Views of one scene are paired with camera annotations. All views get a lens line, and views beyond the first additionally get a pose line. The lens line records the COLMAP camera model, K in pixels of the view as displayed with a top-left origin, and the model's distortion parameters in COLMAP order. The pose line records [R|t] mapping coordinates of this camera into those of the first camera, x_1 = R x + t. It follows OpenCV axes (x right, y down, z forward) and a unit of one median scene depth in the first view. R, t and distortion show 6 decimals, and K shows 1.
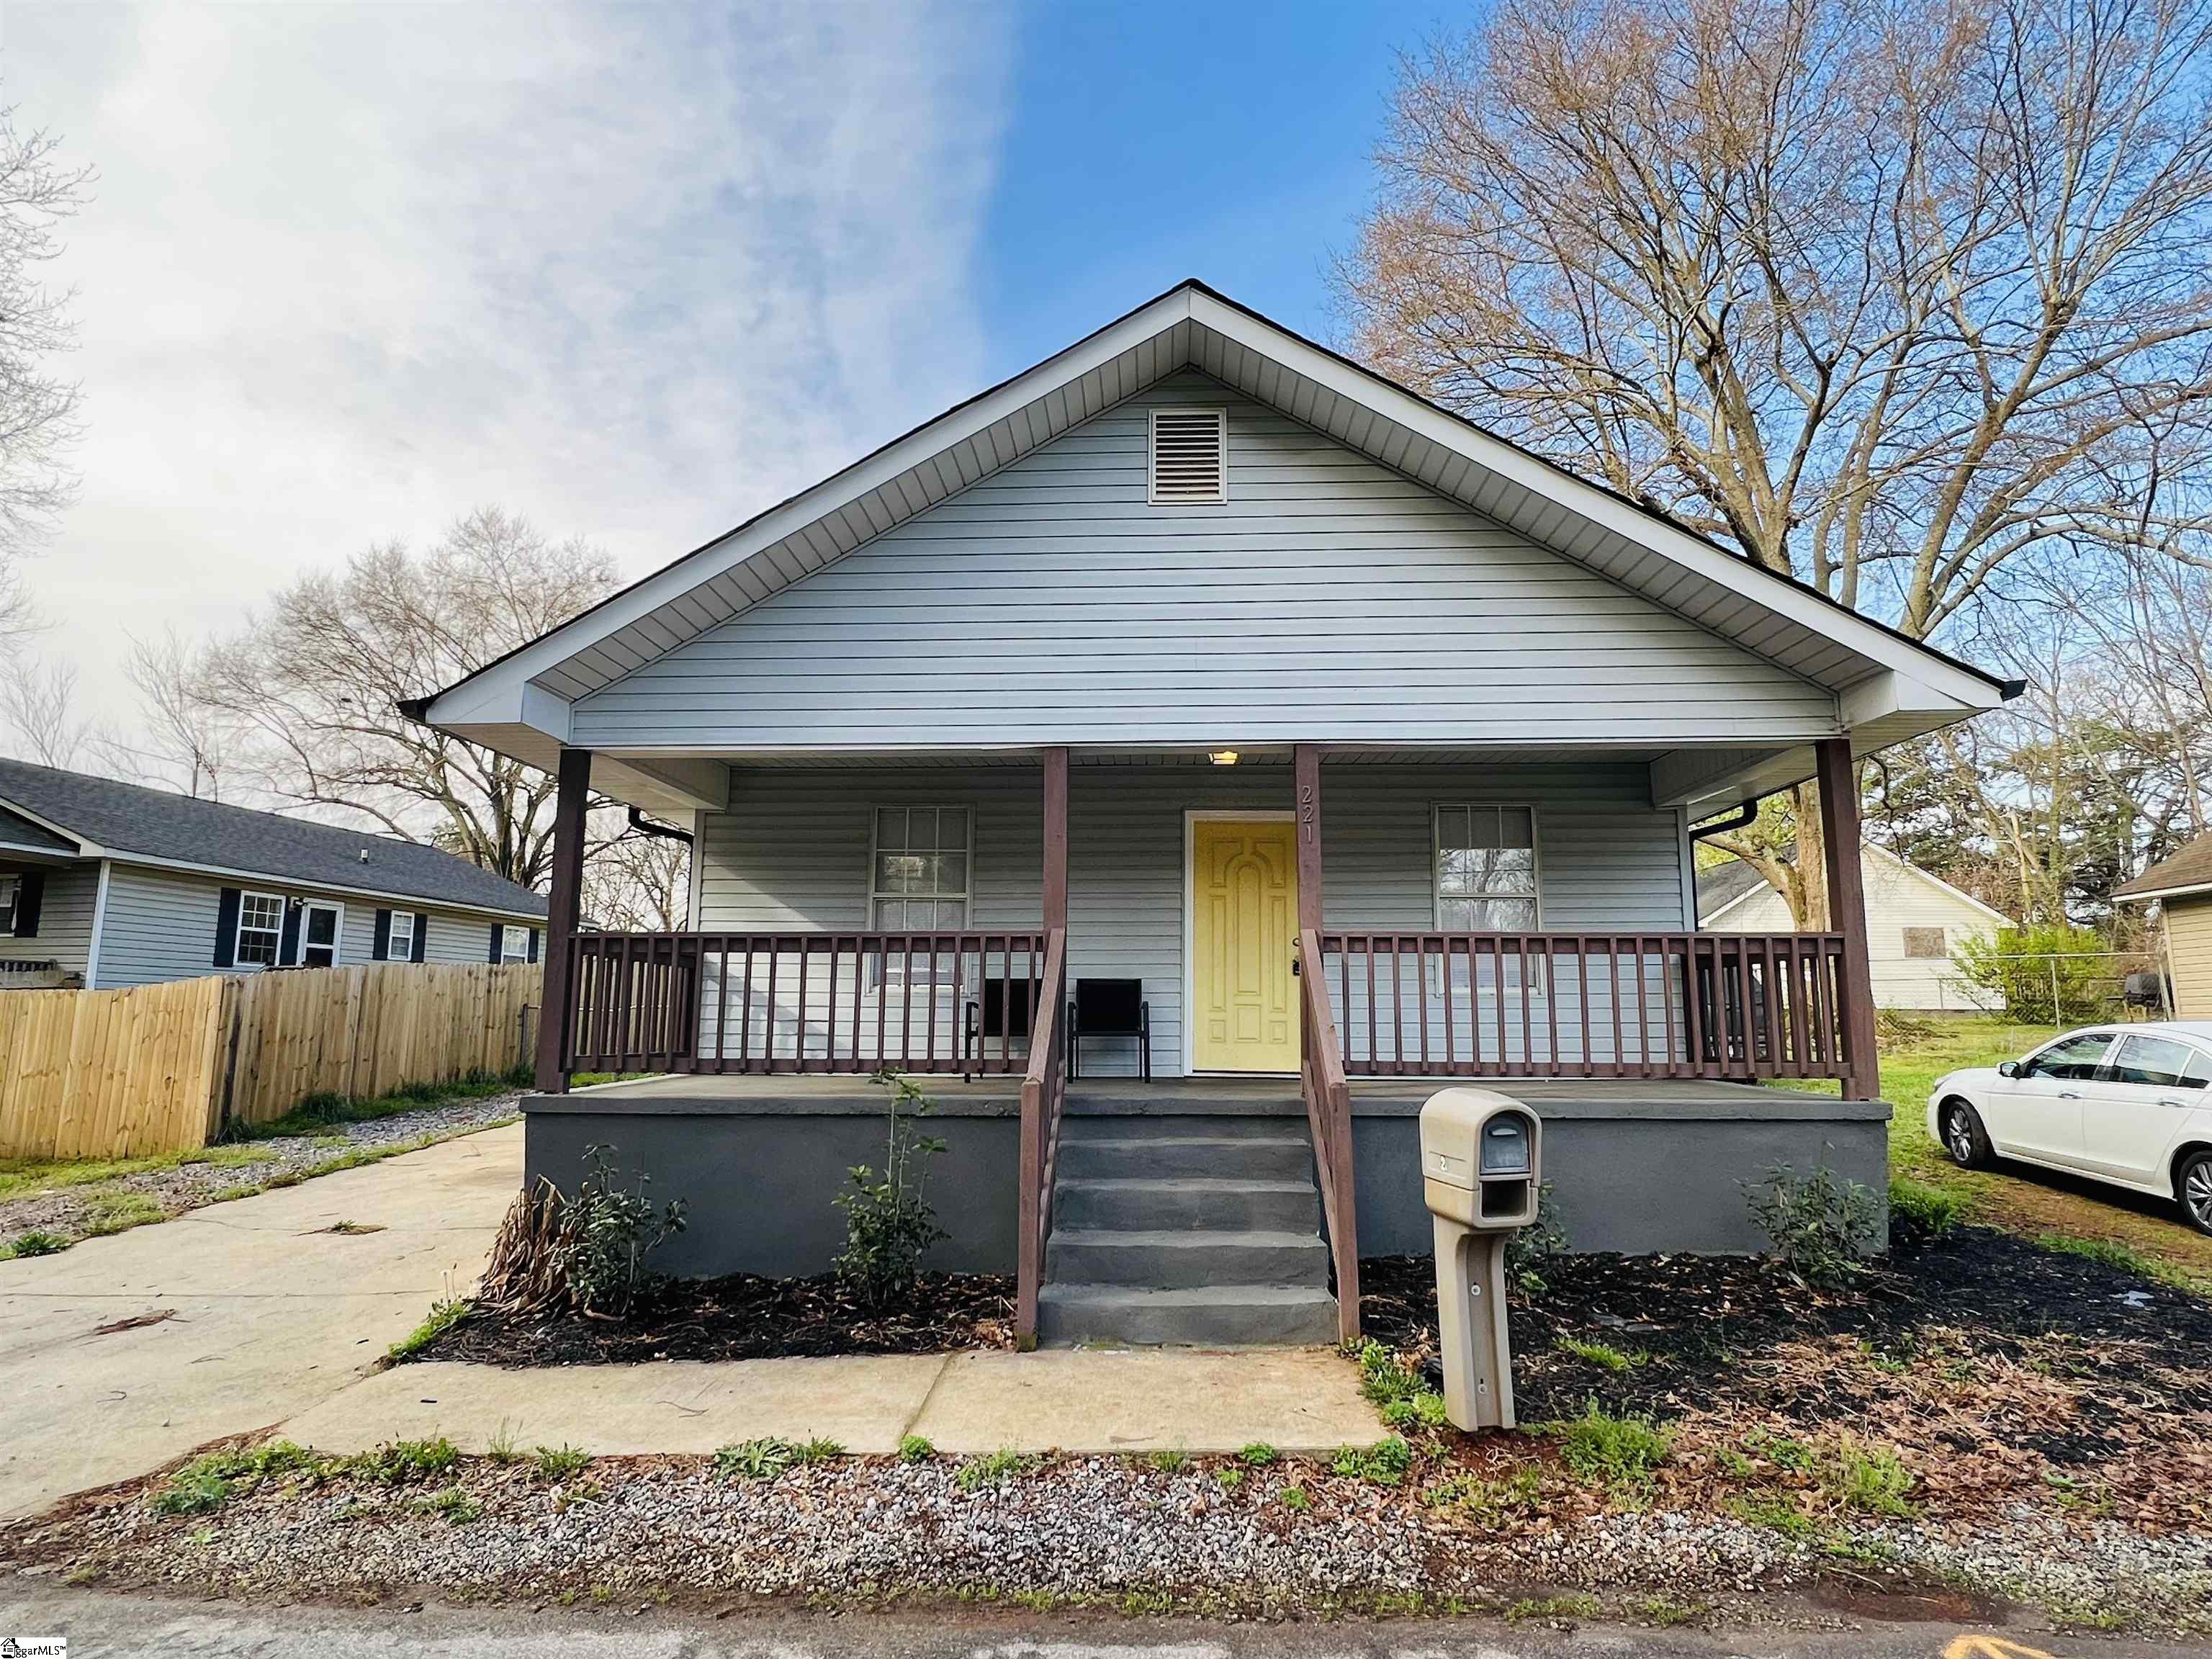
lens RADIAL K [[1254.9, 0, 1110.0], [0, 1254.9, 827.1], [0, 0, 1]] dist [-0.002282, 0.001081]
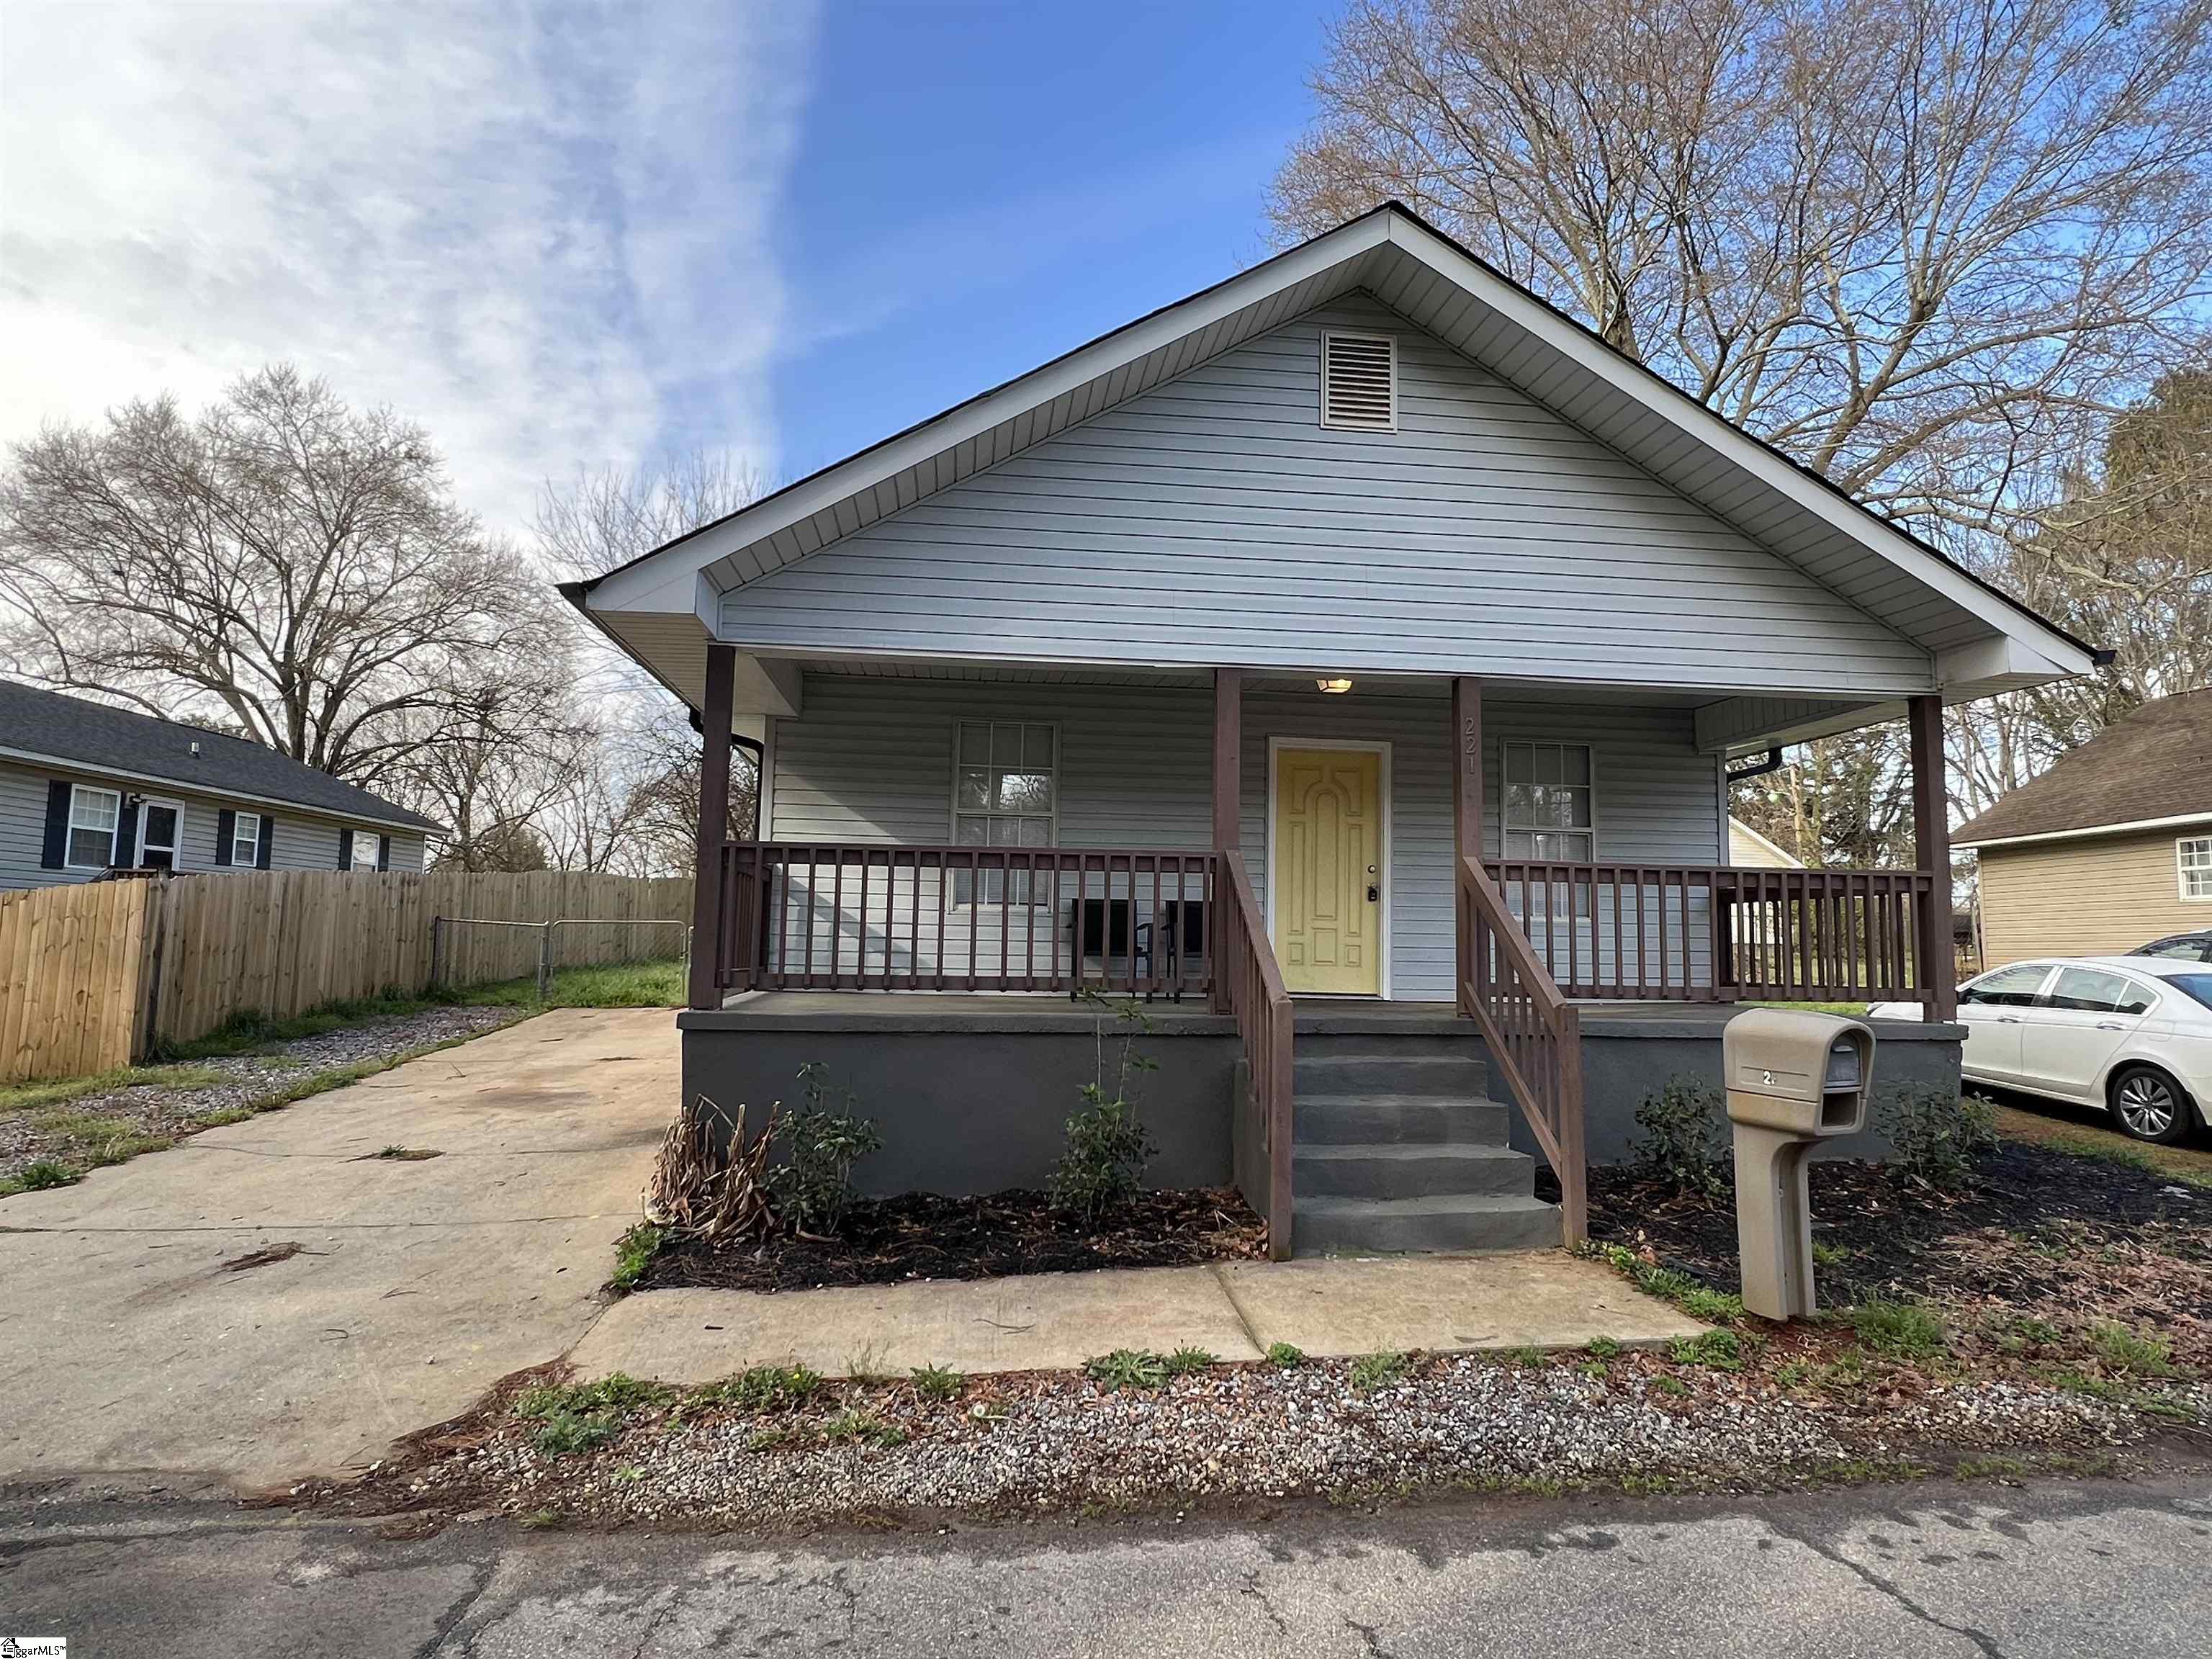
lens RADIAL K [[1254.9, 0, 1110.0], [0, 1254.9, 827.1], [0, 0, 1]] dist [-0.002282, 0.001081]
pose [[0.987150, 0.028607, 0.157214, -0.281627], [-0.037907, 0.997684, 0.056481, 0.009042], [-0.155234, -0.061714, 0.985948, 0.025640]]
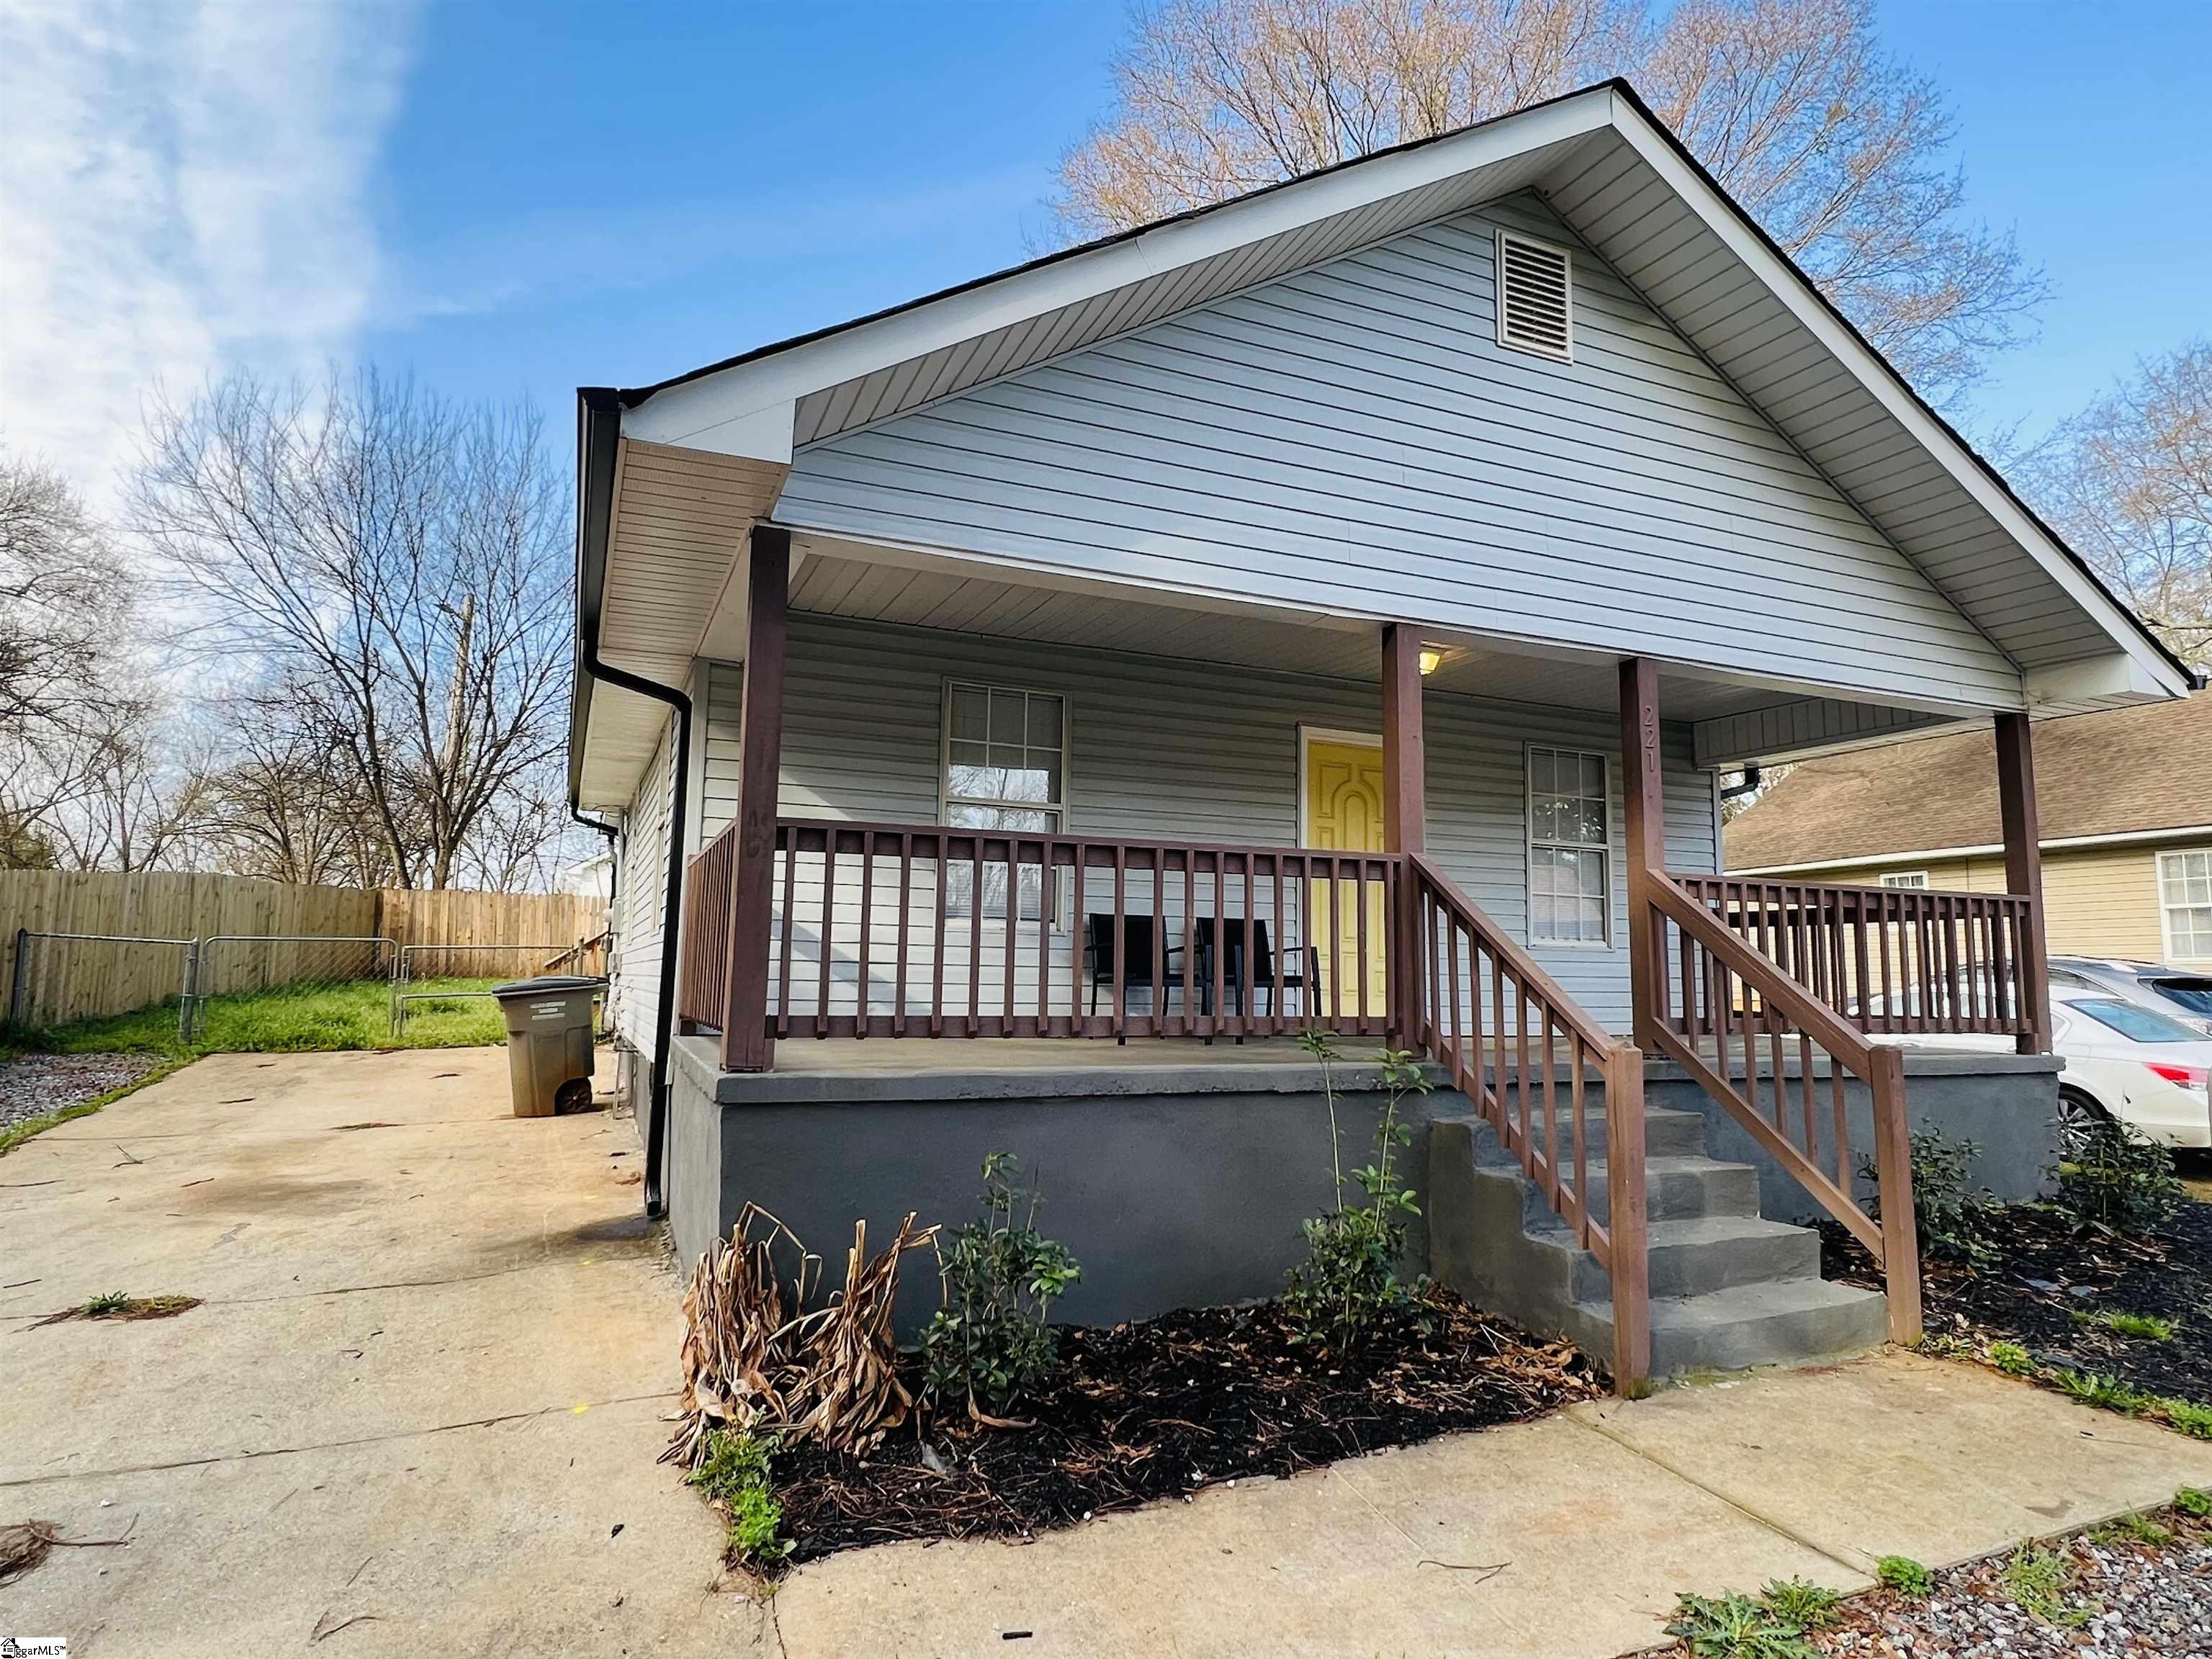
lens RADIAL K [[1259.3, 0, 1106.0], [0, 1259.3, 829.5], [0, 0, 1]] dist [-0.003052, 0.001212]
pose [[0.903723, 0.061390, 0.423693, -0.530260], [-0.079153, 0.996563, 0.024437, 0.059029], [-0.420736, -0.055621, 0.905476, 0.344789]]
